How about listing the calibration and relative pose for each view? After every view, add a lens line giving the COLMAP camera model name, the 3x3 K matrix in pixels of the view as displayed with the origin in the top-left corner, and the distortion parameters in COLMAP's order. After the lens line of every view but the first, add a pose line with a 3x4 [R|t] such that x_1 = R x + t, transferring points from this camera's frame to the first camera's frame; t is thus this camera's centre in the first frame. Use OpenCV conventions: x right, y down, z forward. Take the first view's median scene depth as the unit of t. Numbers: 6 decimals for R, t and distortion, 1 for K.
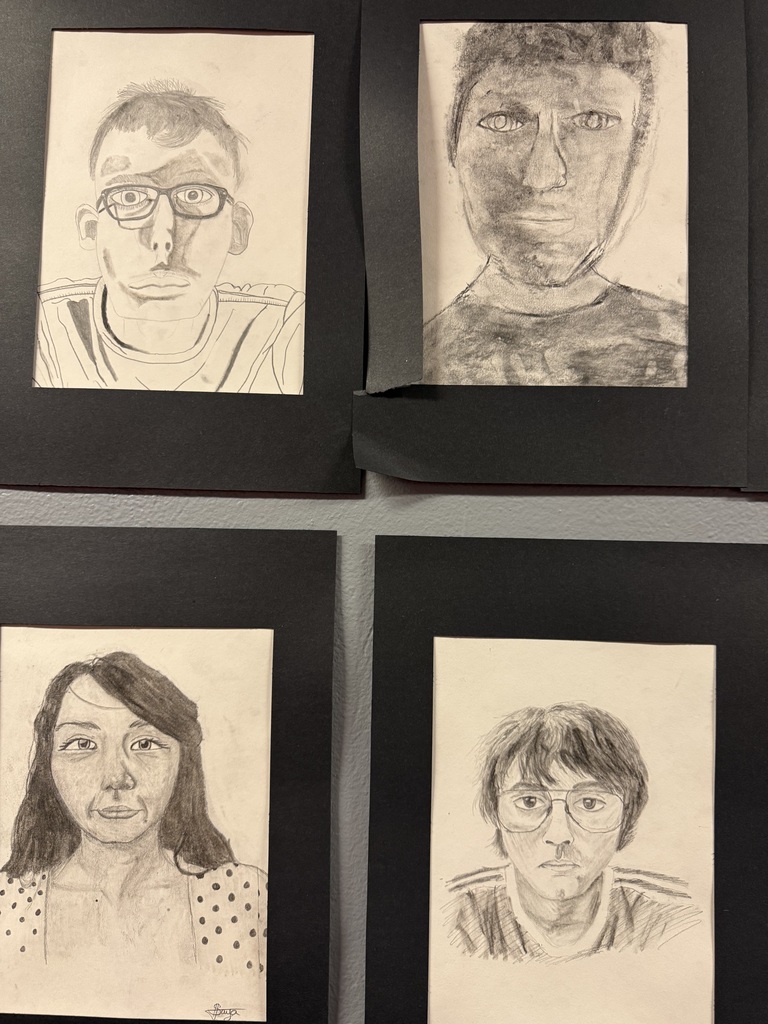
lens RADIAL K [[720.7, 0, 385.7], [0, 720.7, 516.0], [0, 0, 1]] dist [-0.008281, 0.000560]
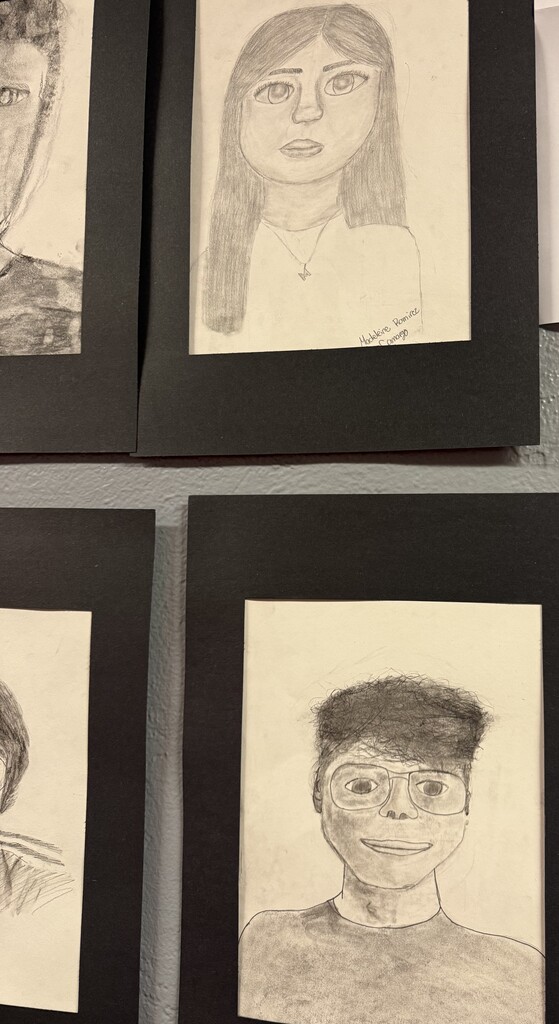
lens RADIAL K [[681.8, 0, 195.6], [0, 681.8, 486.7], [0, 0, 1]] dist [-0.009757, 0.001570]
pose [[0.988825, -0.014344, -0.148389, 0.707895], [0.014100, 0.999897, -0.002692, 0.010506], [0.148412, 0.000570, 0.988925, 0.087979]]
